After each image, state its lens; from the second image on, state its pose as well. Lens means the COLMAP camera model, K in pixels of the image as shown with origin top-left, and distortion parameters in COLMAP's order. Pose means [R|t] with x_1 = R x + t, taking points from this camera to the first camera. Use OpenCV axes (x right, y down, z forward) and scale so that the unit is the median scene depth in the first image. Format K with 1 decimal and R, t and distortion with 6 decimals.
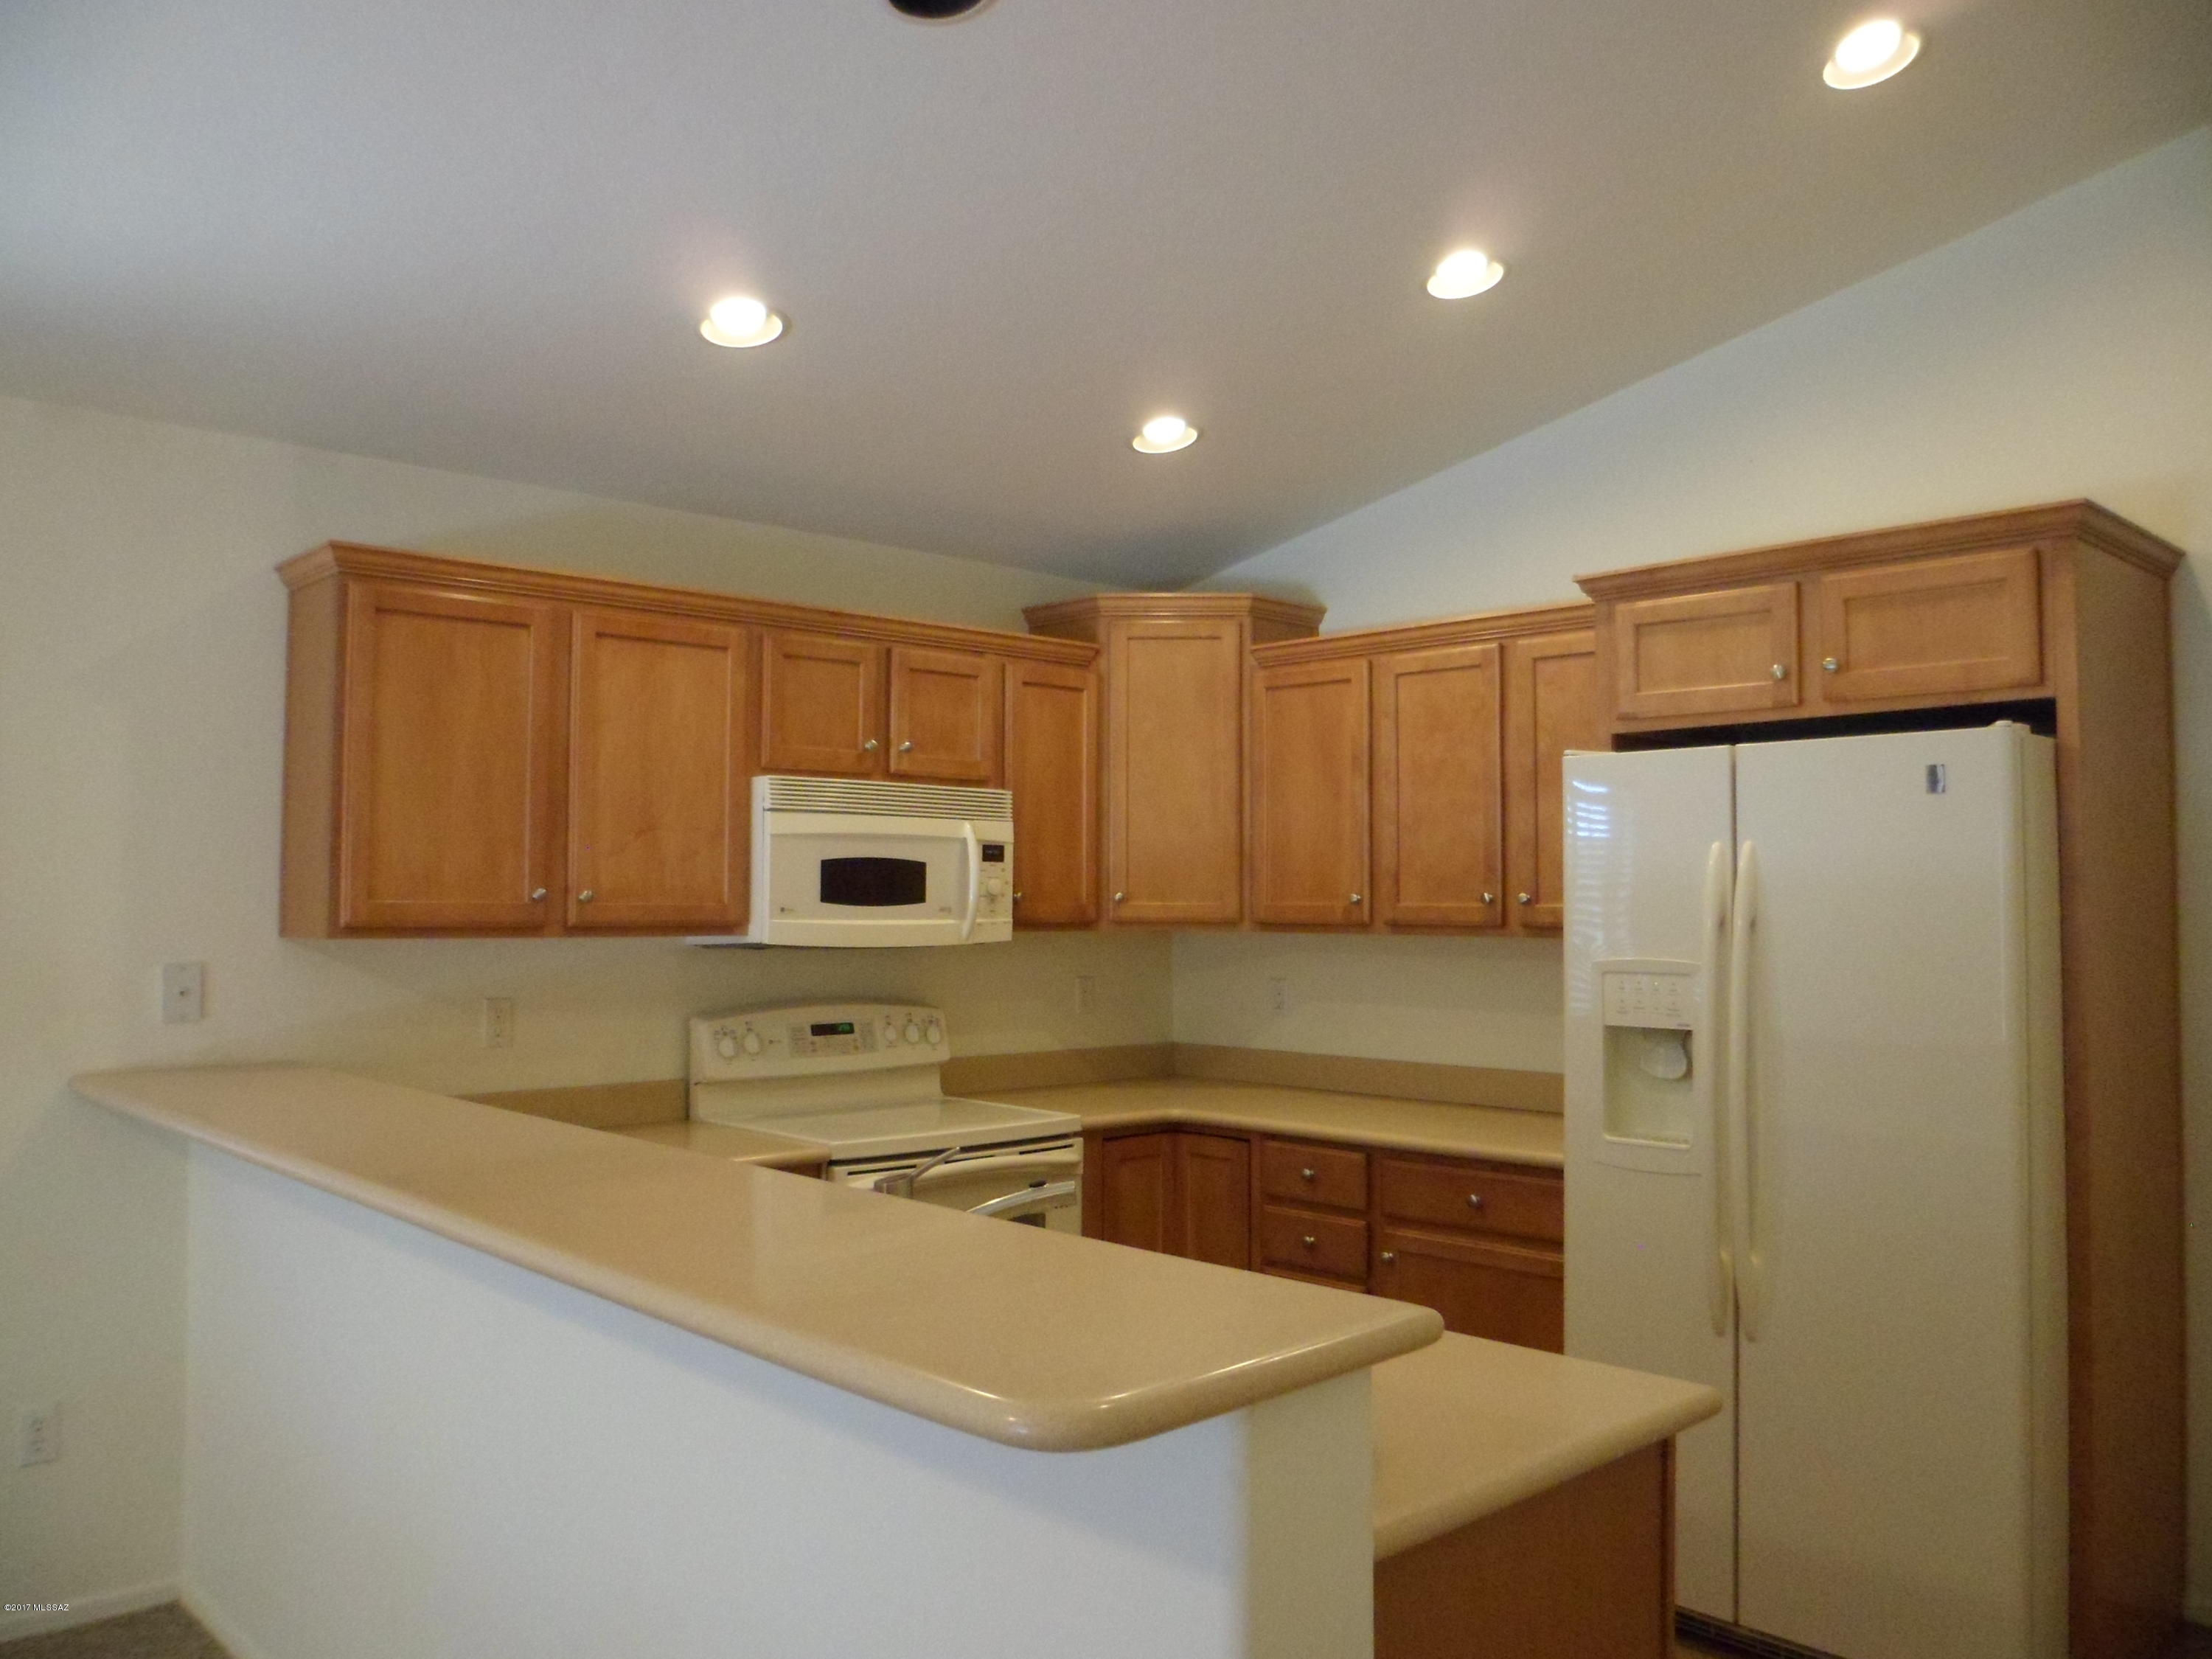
lens RADIAL K [[1729.2, 0, 1106.0], [0, 1729.2, 829.5], [0, 0, 1]] dist [-0.047286, -0.002371]
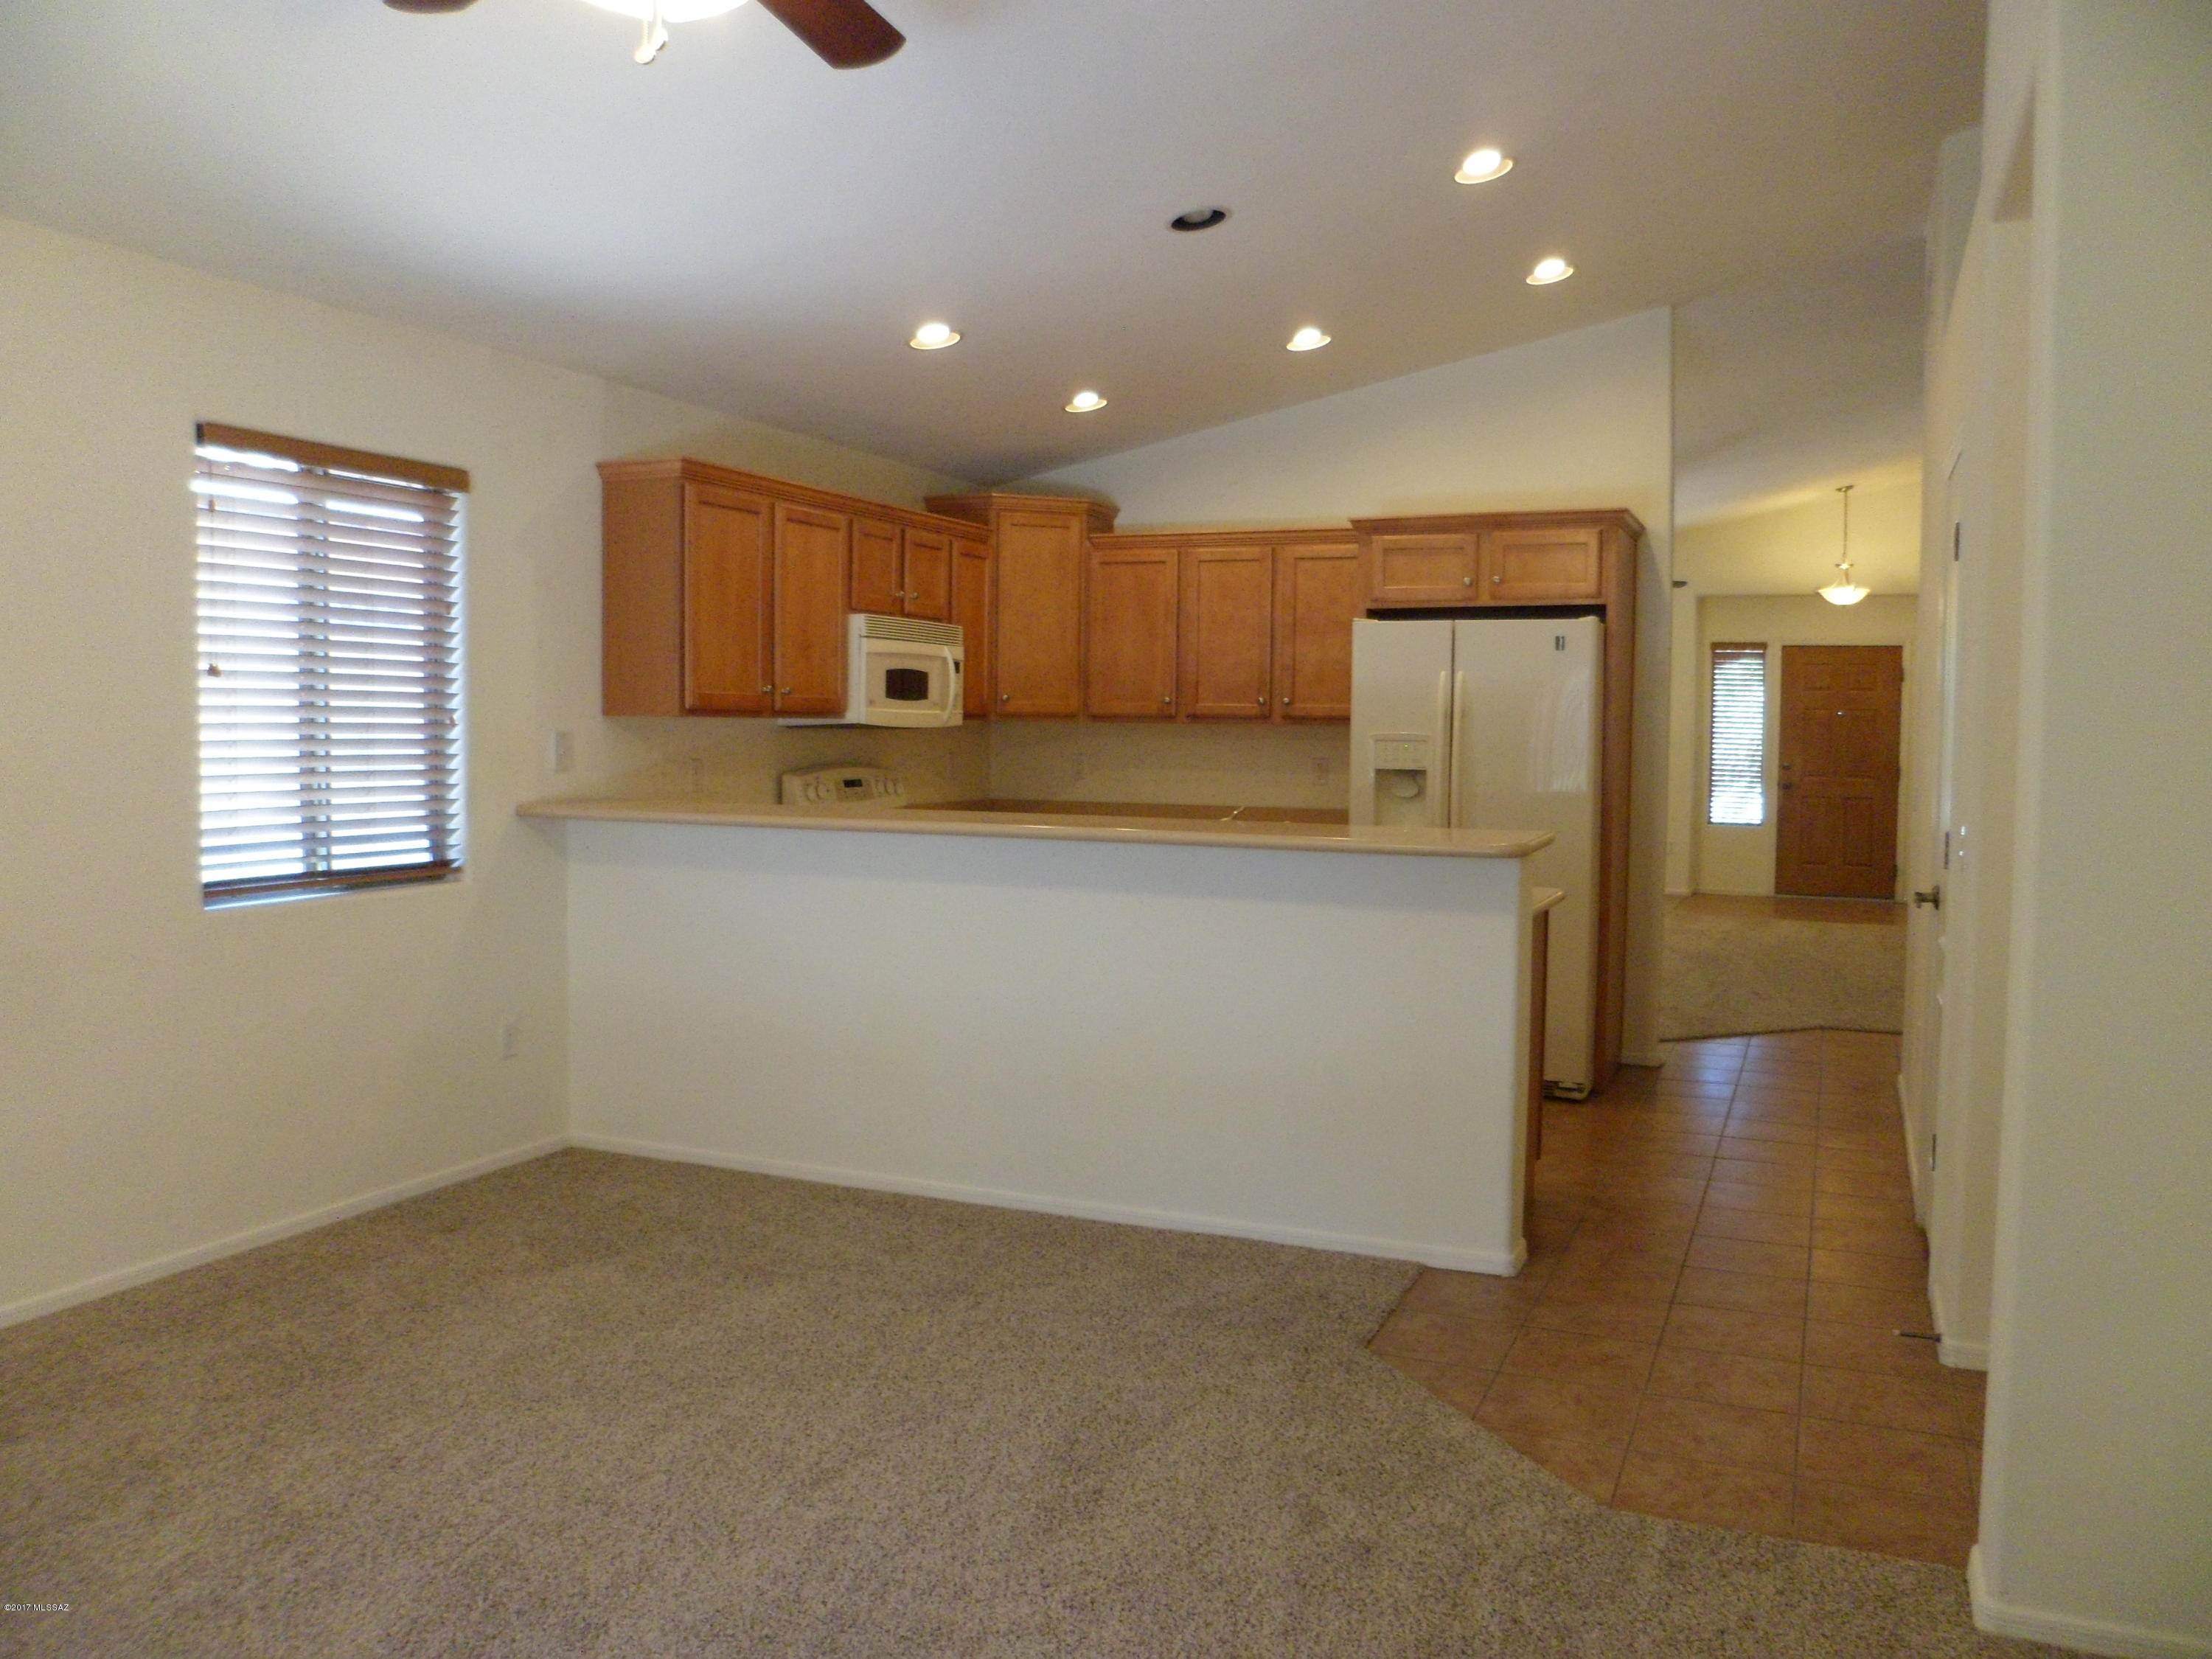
lens RADIAL K [[1729.2, 0, 1106.0], [0, 1729.2, 829.5], [0, 0, 1]] dist [-0.047286, -0.002371]
pose [[0.917707, -0.016059, 0.396933, -0.589612], [-0.025898, 0.994639, 0.100118, 0.000046], [-0.396413, -0.102158, 0.912371, -0.485755]]
